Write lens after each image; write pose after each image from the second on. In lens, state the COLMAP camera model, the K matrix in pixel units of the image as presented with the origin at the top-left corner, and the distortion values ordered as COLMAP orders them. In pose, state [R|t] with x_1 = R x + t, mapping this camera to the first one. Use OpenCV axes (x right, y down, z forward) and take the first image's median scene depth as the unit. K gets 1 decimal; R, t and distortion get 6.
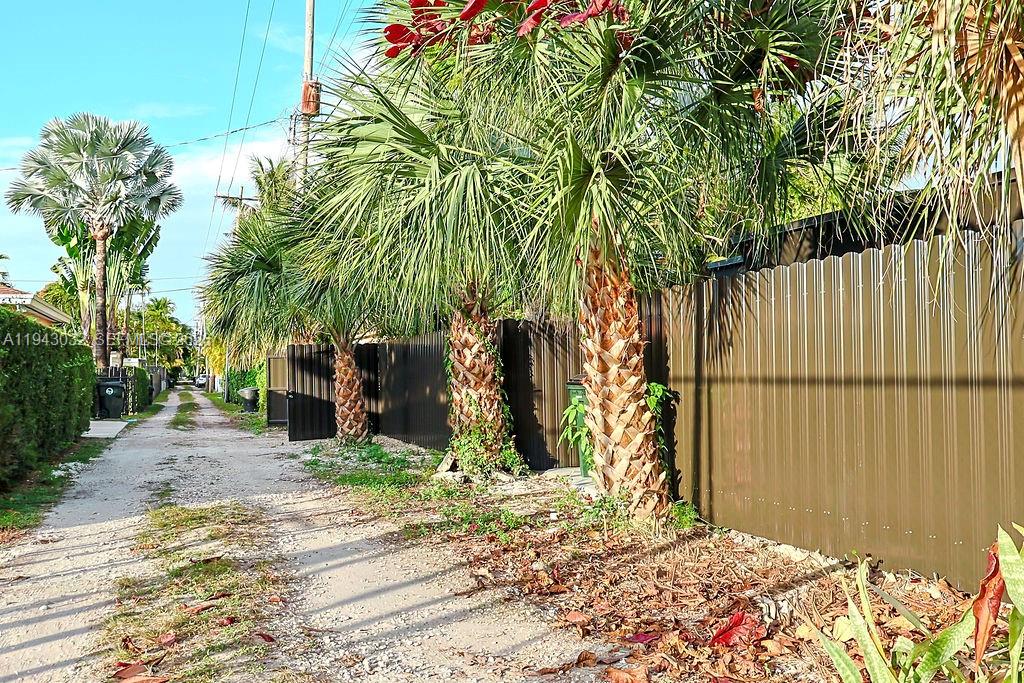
lens RADIAL K [[944.4, 0, 512.0], [0, 944.4, 341.5], [0, 0, 1]] dist [-0.004151, -0.000448]
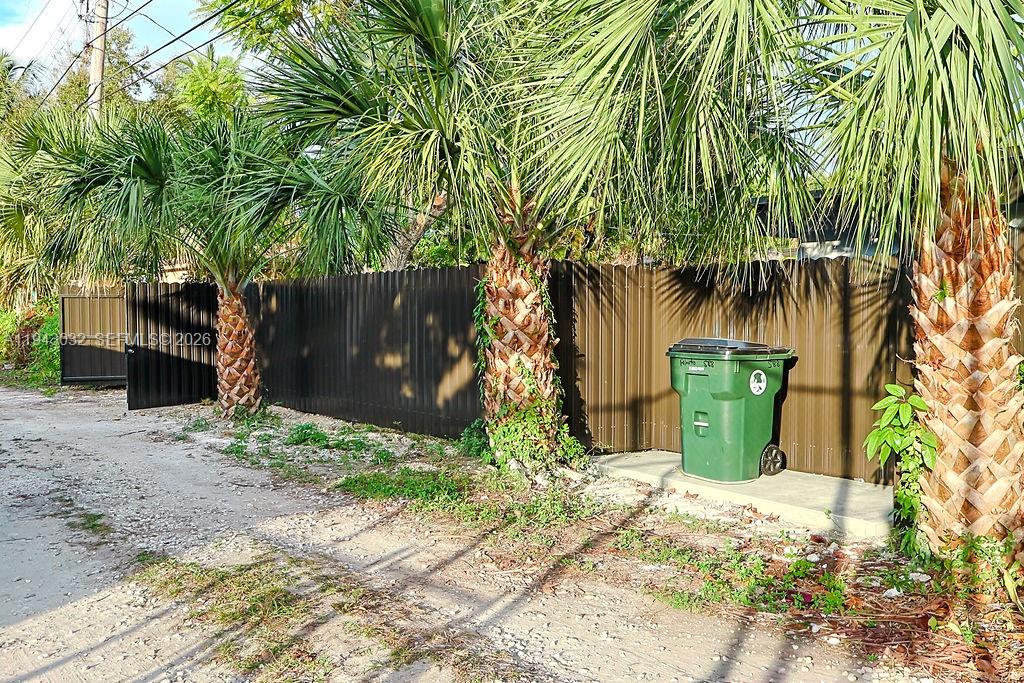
lens RADIAL K [[944.4, 0, 512.0], [0, 944.4, 341.5], [0, 0, 1]] dist [-0.004151, -0.000448]
pose [[0.956085, 0.006874, 0.293008, -0.261923], [-0.025193, 0.997952, 0.058792, -0.002527], [-0.292004, -0.063592, 0.954301, 0.303511]]
